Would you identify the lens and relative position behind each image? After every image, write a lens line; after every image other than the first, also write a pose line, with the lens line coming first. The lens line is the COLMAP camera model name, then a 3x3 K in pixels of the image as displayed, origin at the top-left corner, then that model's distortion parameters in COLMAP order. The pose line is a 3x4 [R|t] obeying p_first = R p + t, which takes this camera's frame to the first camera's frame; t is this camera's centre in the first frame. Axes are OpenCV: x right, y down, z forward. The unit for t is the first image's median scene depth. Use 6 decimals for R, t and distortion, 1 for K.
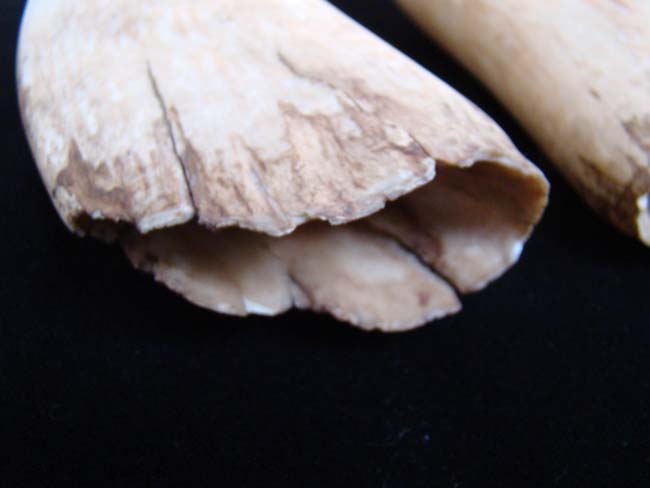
lens RADIAL K [[607.2, 0, 325.0], [0, 607.2, 244.0], [0, 0, 1]] dist [-0.220010, 0.115289]
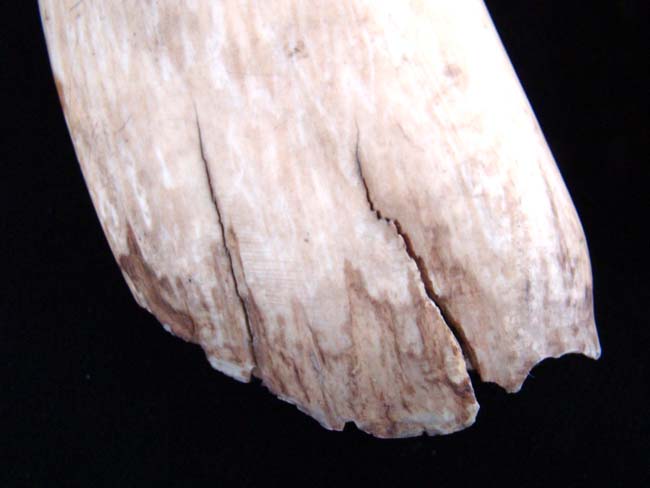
lens RADIAL K [[607.2, 0, 325.0], [0, 607.2, 244.0], [0, 0, 1]] dist [-0.220010, 0.115289]
pose [[0.987568, 0.147439, -0.054515, -0.068356], [-0.068100, 0.713849, 0.696980, -0.970660], [0.141677, -0.684603, 0.715015, 0.378783]]
